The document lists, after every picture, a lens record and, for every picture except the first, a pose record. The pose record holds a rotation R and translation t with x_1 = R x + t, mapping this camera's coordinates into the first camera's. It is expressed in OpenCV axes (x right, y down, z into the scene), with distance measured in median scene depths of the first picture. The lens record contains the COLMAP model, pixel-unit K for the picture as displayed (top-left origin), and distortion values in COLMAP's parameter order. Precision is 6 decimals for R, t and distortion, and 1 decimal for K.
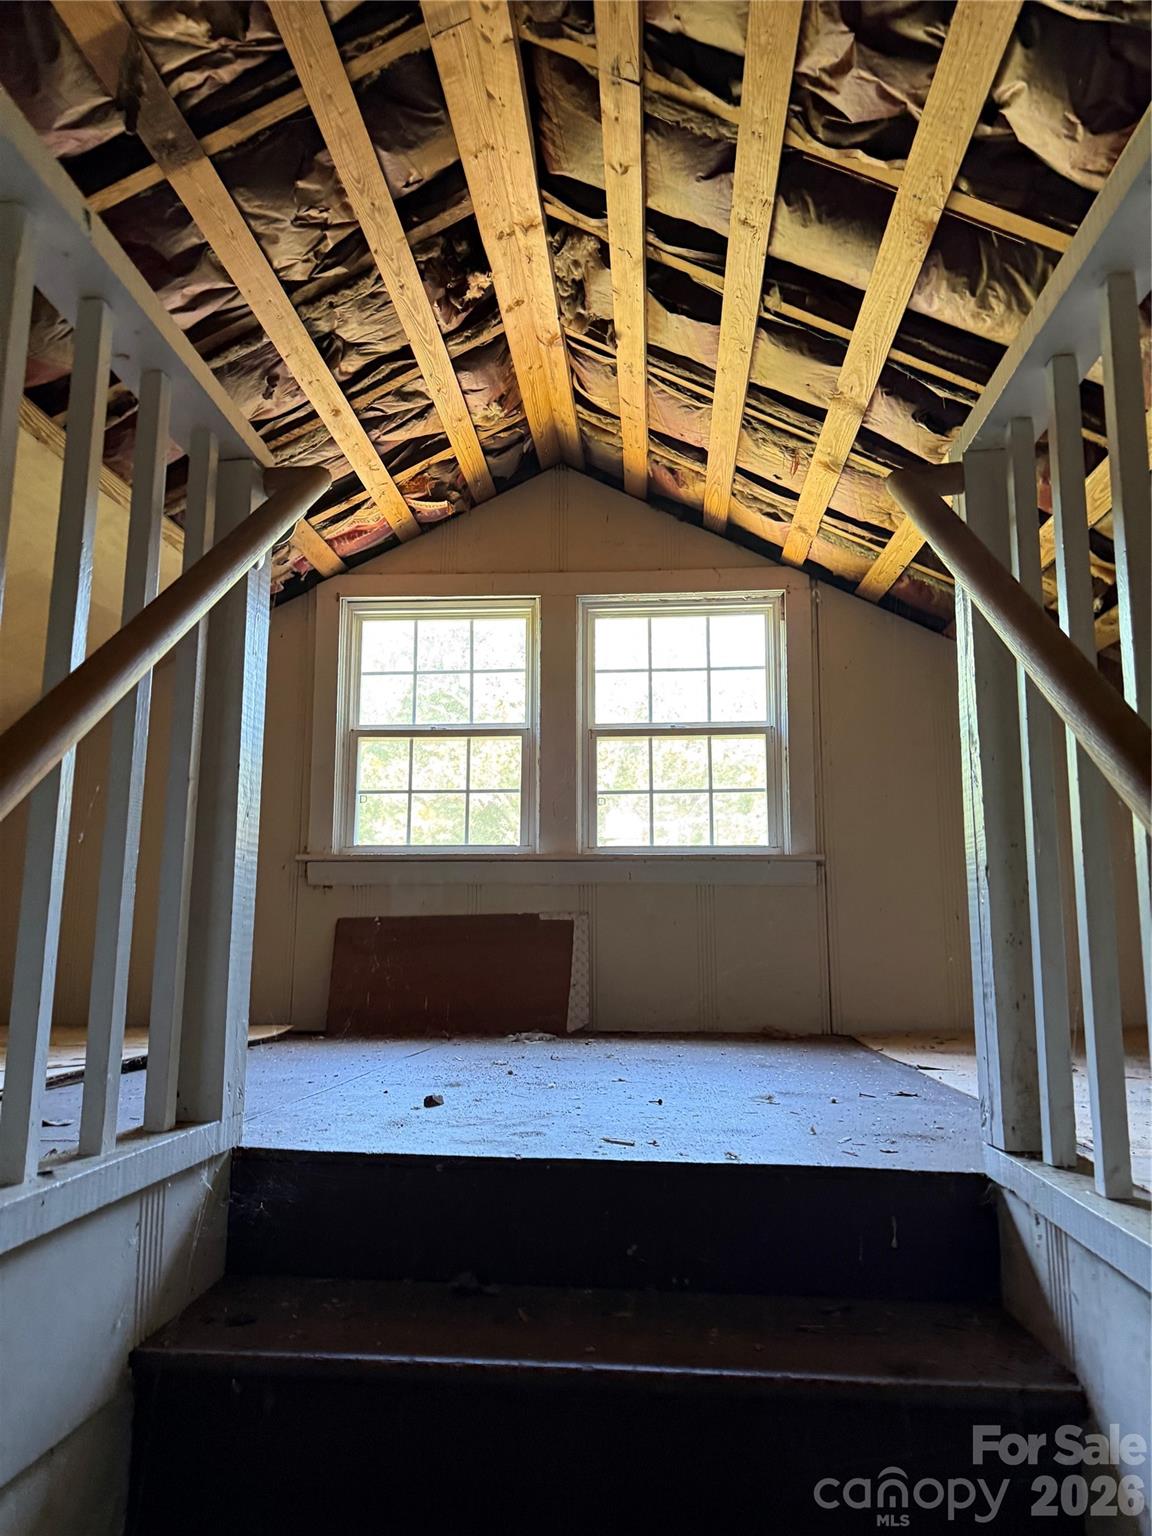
lens RADIAL K [[1102.5, 0, 577.6], [0, 1102.5, 757.6], [0, 0, 1]] dist [0.048574, -0.065005]
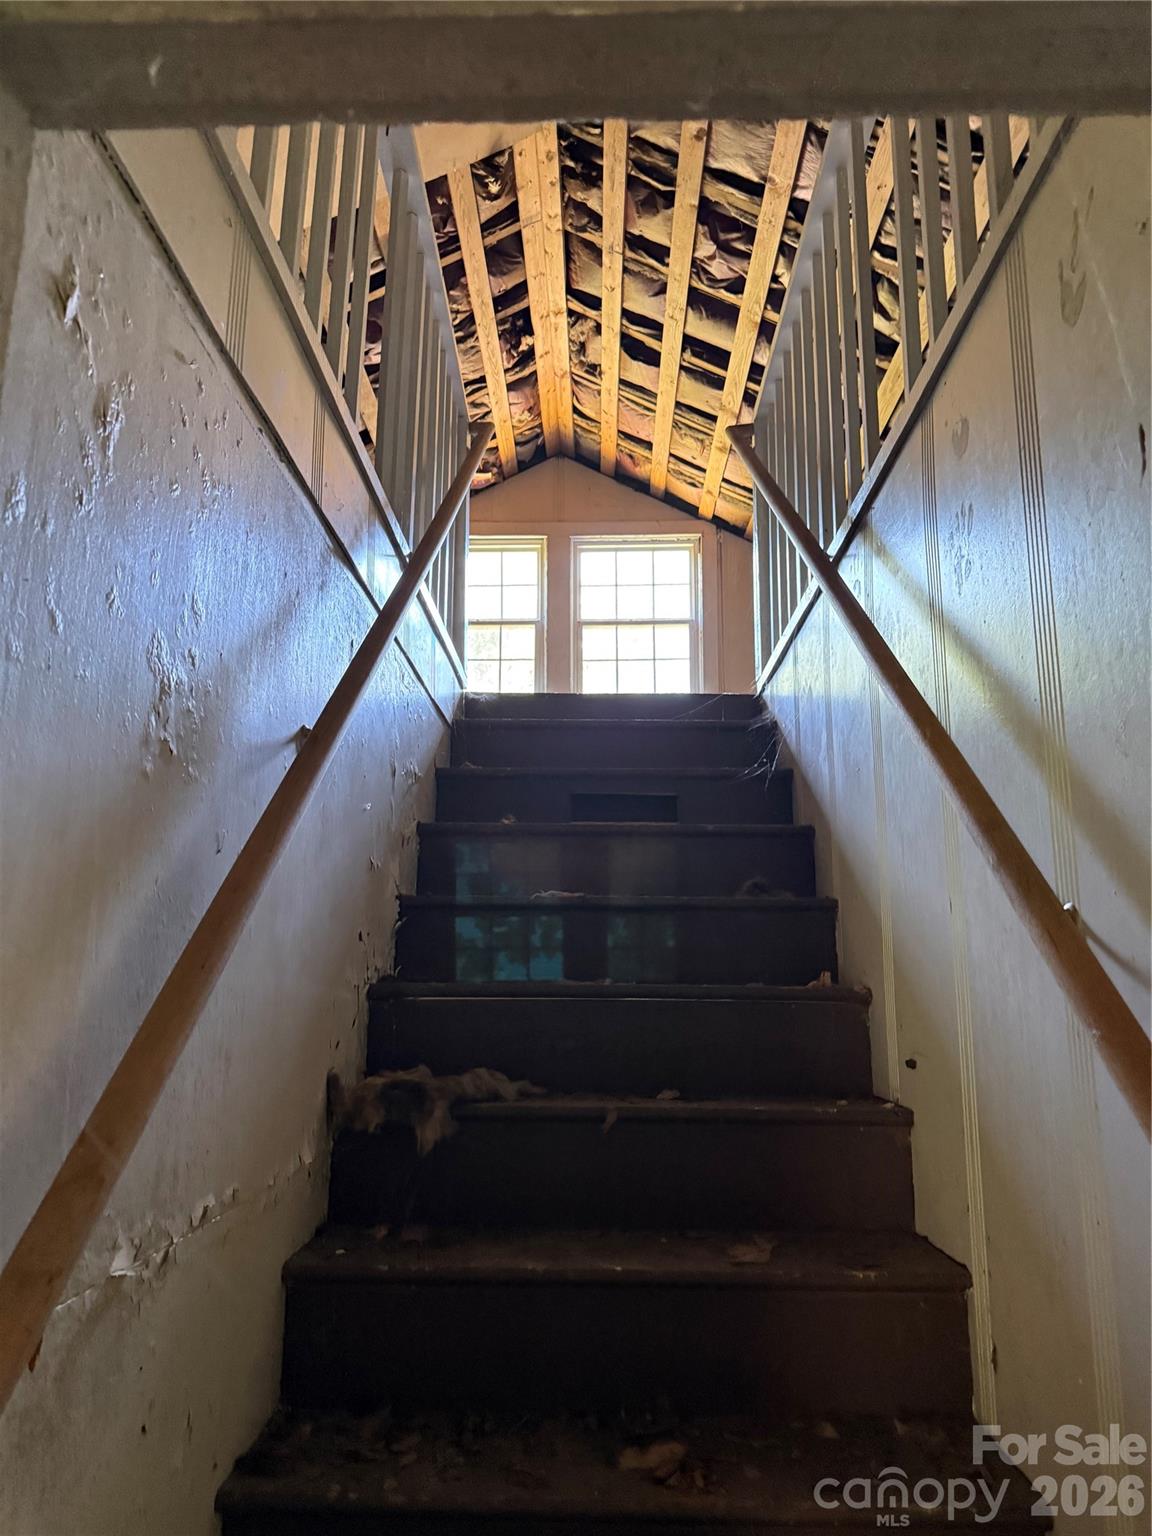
lens RADIAL K [[1102.5, 0, 579.0], [0, 1102.5, 767.1], [0, 0, 1]] dist [0.048574, -0.065005]
pose [[0.998590, 0.005445, 0.052804, -0.100560], [-0.003919, 0.999573, -0.028955, 0.329740], [-0.052940, 0.028707, 0.998185, -0.819719]]
